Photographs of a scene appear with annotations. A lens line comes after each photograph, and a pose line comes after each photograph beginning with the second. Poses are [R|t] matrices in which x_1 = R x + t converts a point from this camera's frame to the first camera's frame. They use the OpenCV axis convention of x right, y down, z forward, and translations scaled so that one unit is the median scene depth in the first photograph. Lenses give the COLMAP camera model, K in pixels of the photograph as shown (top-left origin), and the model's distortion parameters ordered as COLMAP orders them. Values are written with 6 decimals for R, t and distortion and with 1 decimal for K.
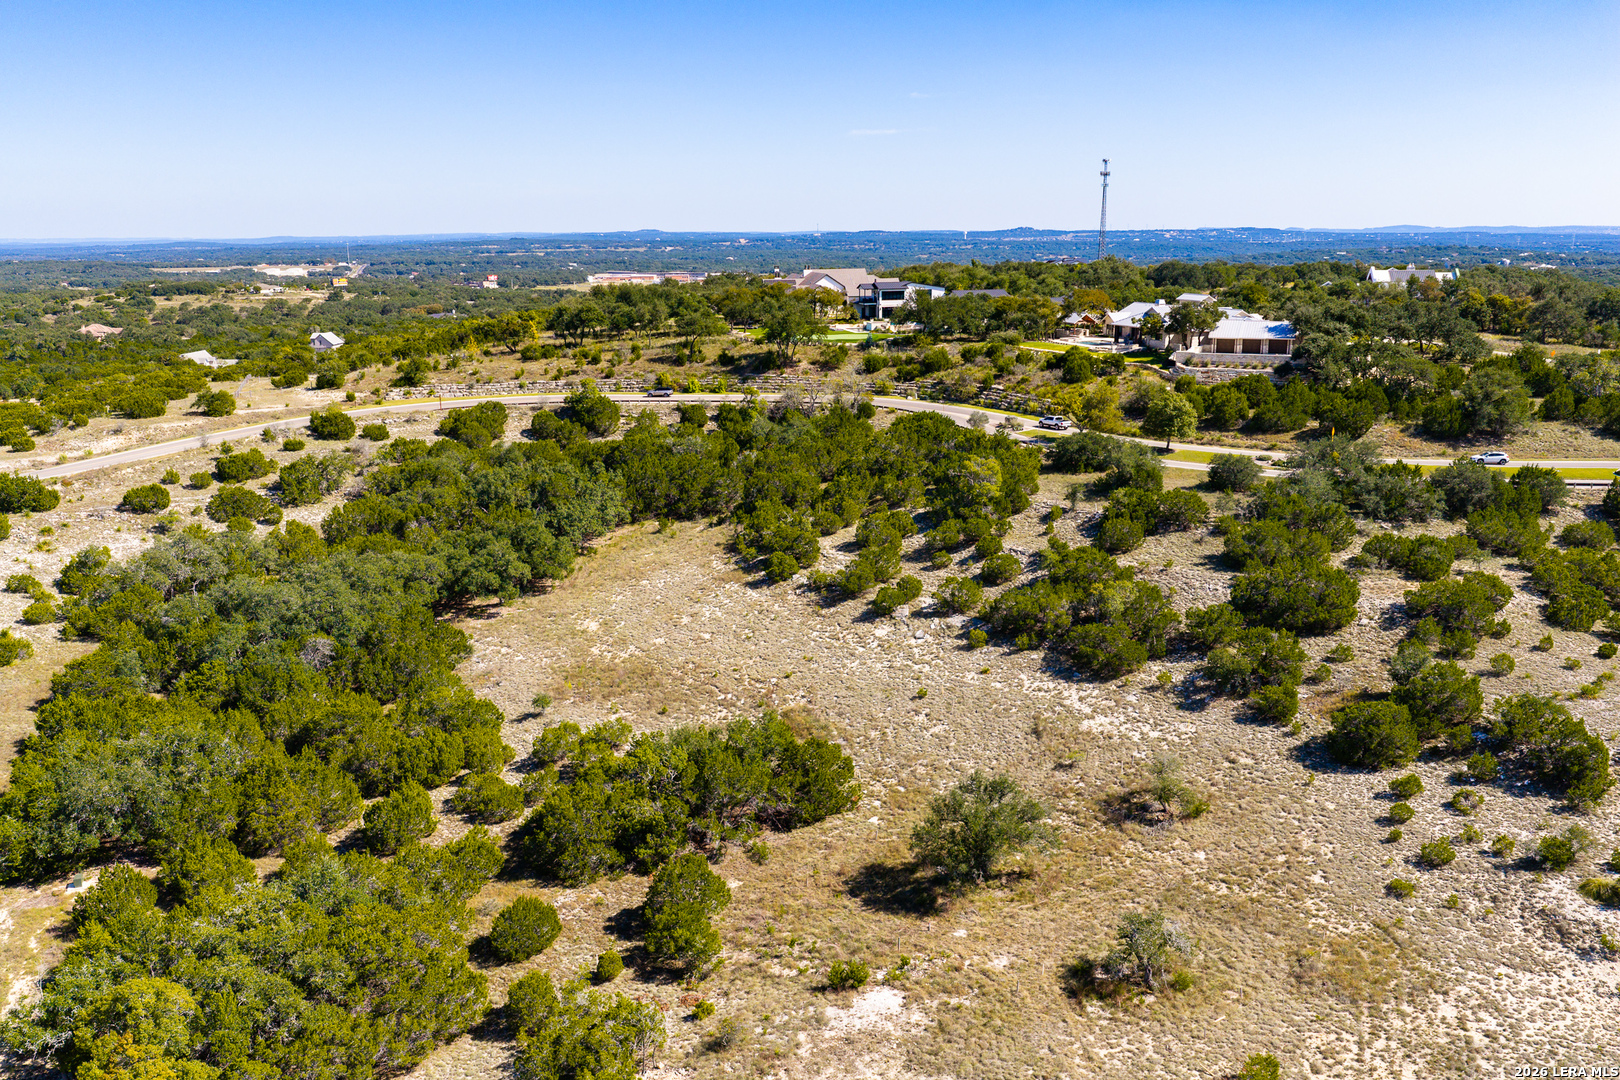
lens RADIAL K [[1333.4, 0, 810.0], [0, 1333.4, 540.0], [0, 0, 1]] dist [0.024813, -0.051277]
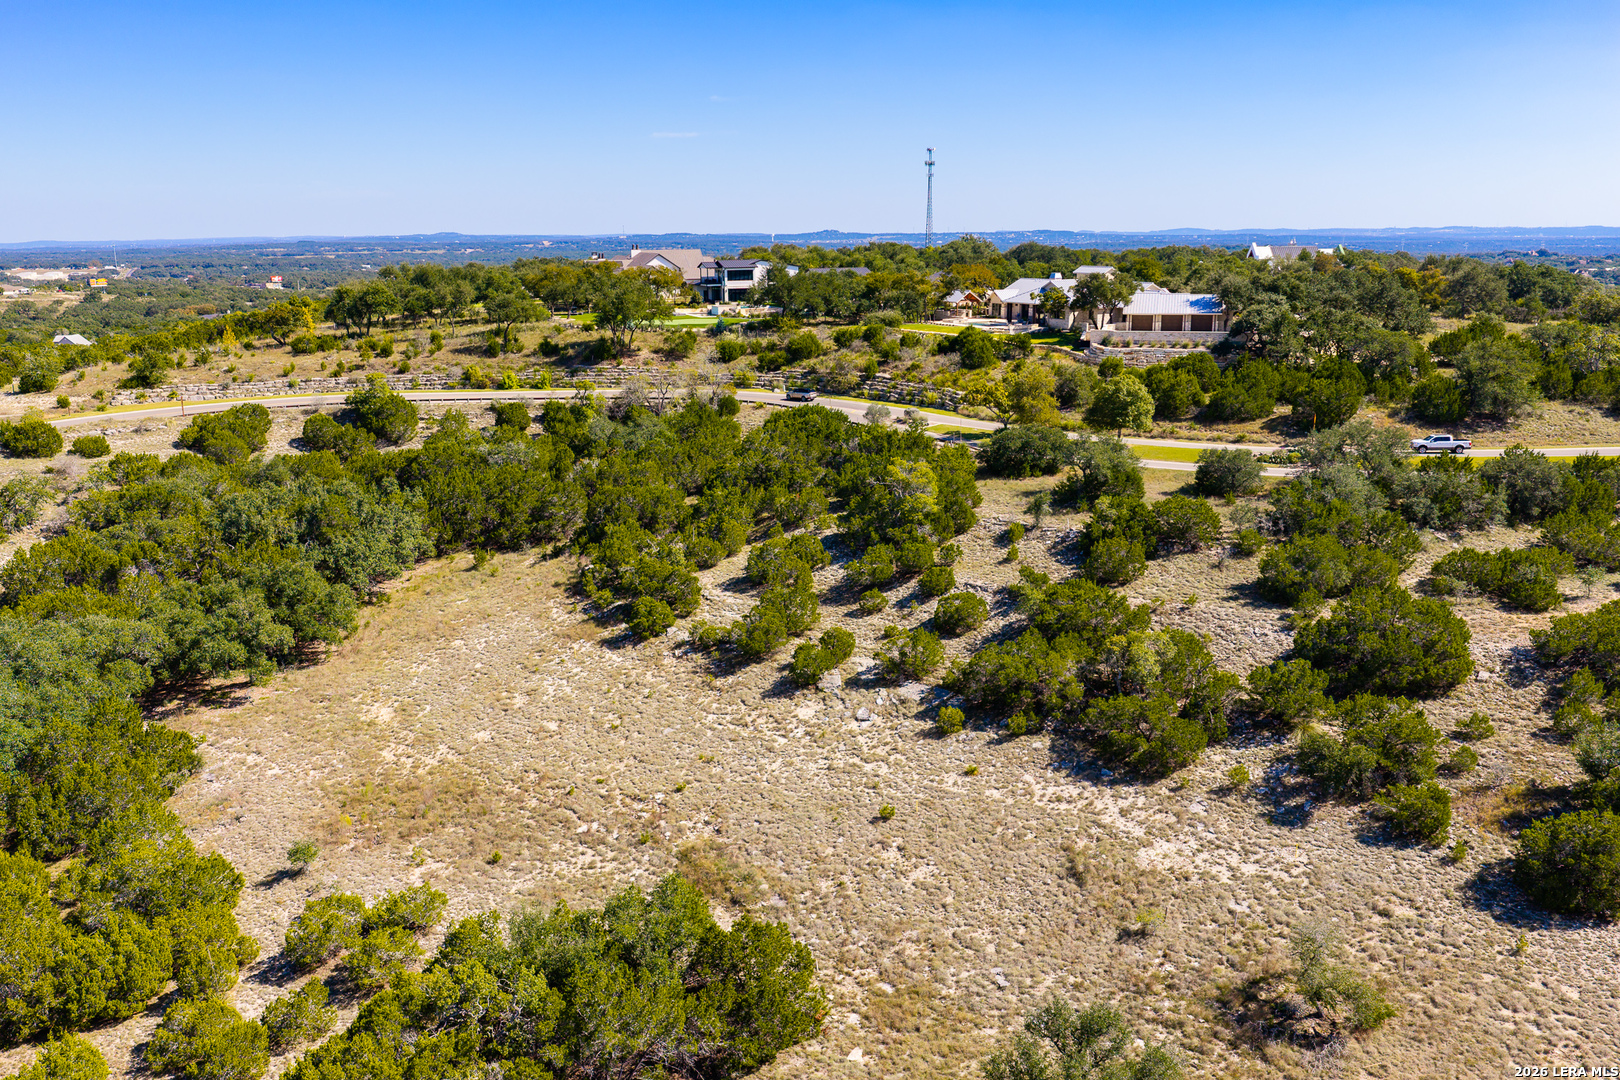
lens RADIAL K [[1333.4, 0, 810.0], [0, 1333.4, 540.0], [0, 0, 1]] dist [0.024813, -0.051277]
pose [[0.989994, -0.032672, 0.137275, -0.027107], [0.033008, 0.999455, -0.000171, -0.015311], [-0.137195, 0.004700, 0.990533, 0.212426]]
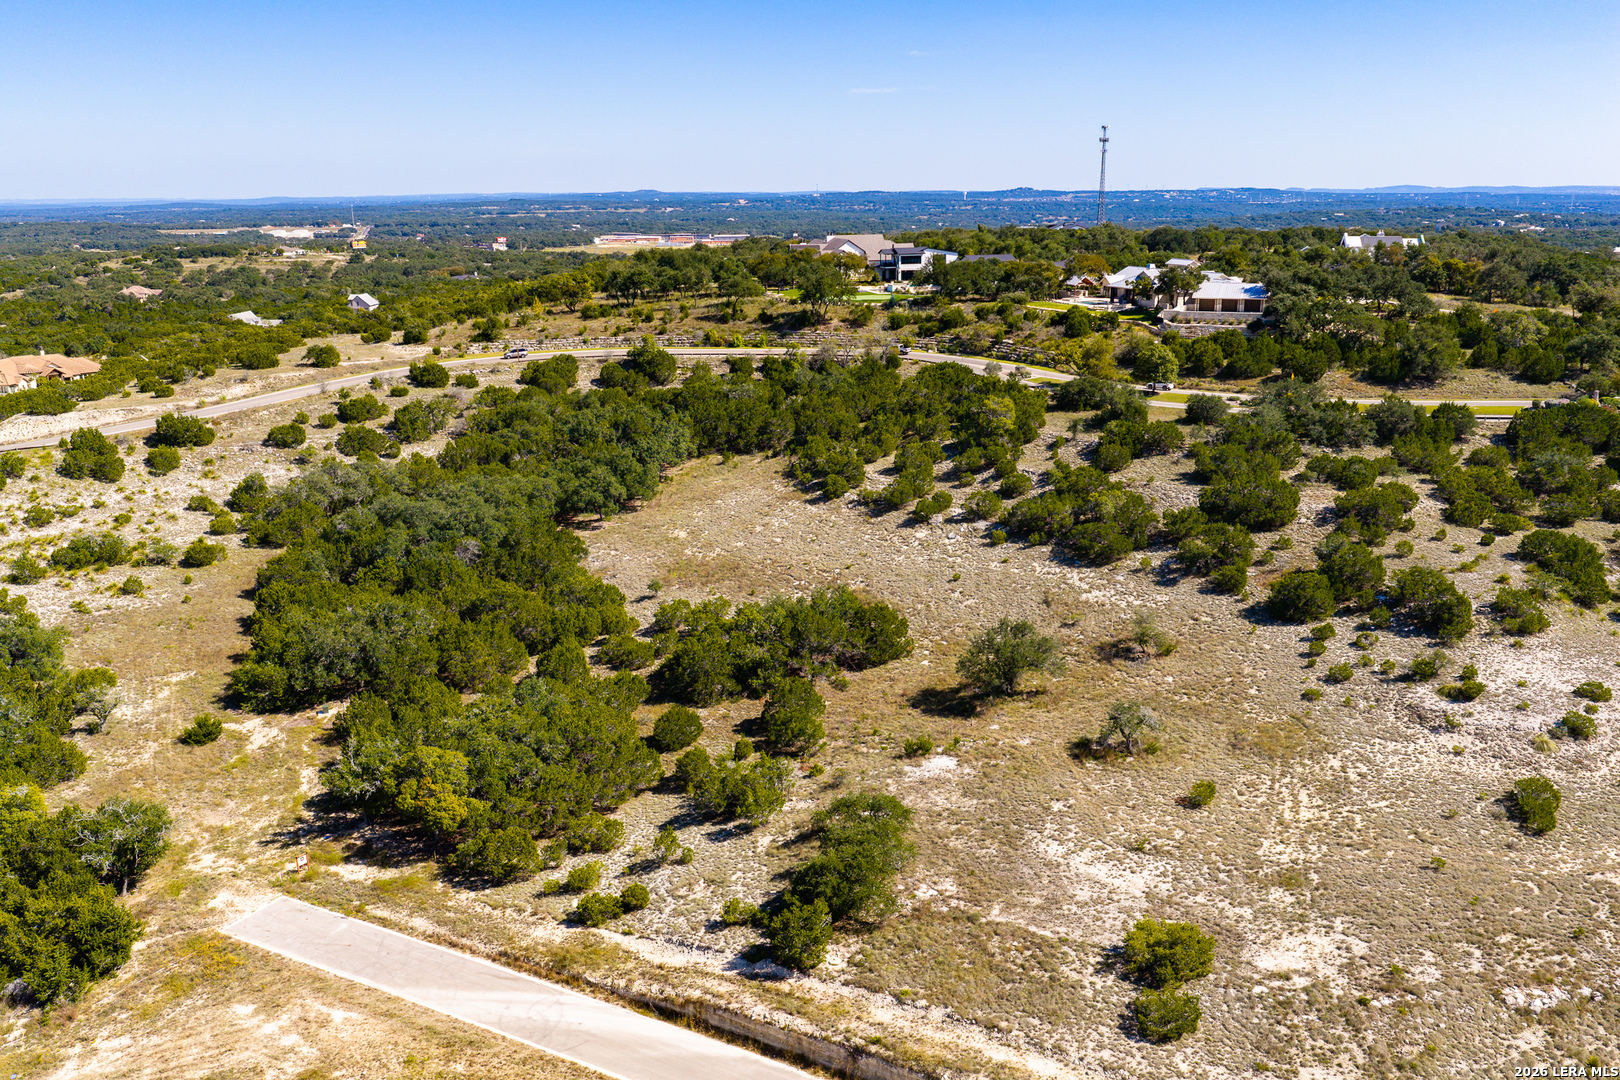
lens RADIAL K [[1328.3, 0, 810.0], [0, 1328.3, 540.0], [0, 0, 1]] dist [0.035108, -0.081676]
pose [[0.999997, -0.000821, 0.002267, -0.037729], [0.000756, 0.999585, 0.028808, 0.027013], [-0.002290, -0.028806, 0.999582, -0.172962]]
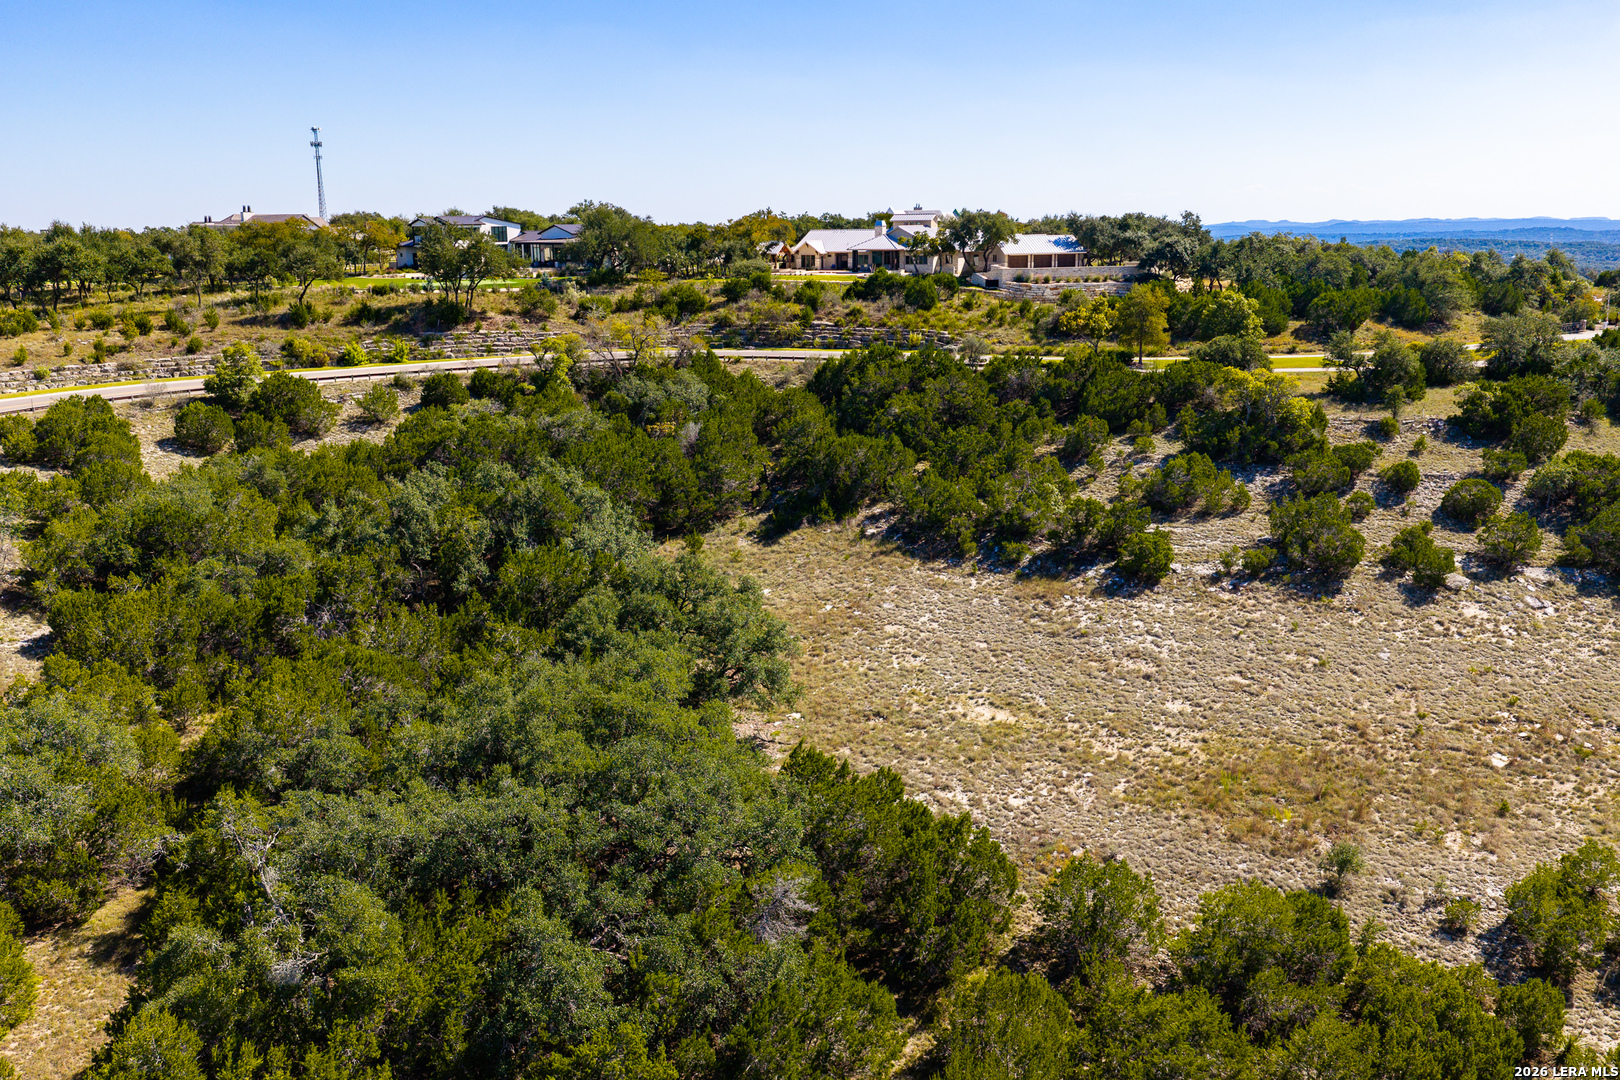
lens RADIAL K [[1333.4, 0, 810.0], [0, 1333.4, 540.0], [0, 0, 1]] dist [0.024813, -0.051277]
pose [[0.774338, -0.147155, 0.615424, -0.424585], [0.150967, 0.987460, 0.046164, -0.032230], [-0.614500, 0.057162, 0.786843, 0.480274]]
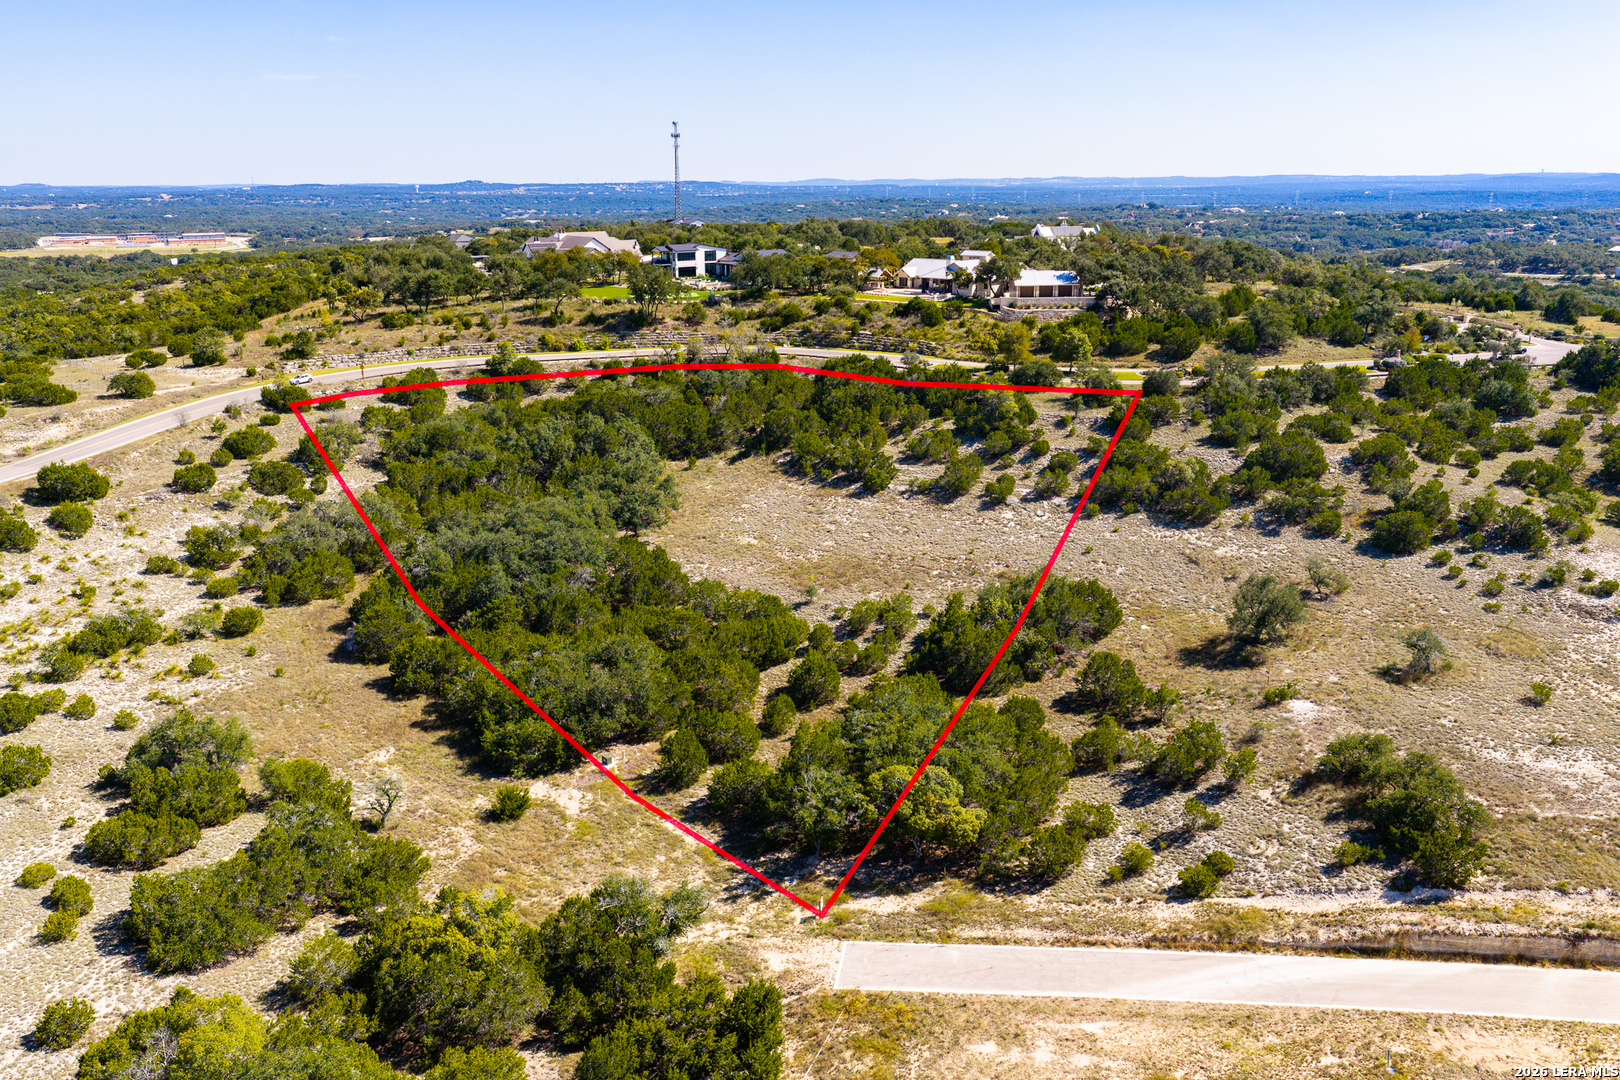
lens RADIAL K [[1328.3, 0, 810.0], [0, 1328.3, 540.0], [0, 0, 1]] dist [0.035108, -0.081676]
pose [[0.921011, -0.103091, 0.375648, -0.440911], [0.090357, 0.994582, 0.051411, 0.005554], [-0.378913, -0.013408, 0.925335, -0.102451]]
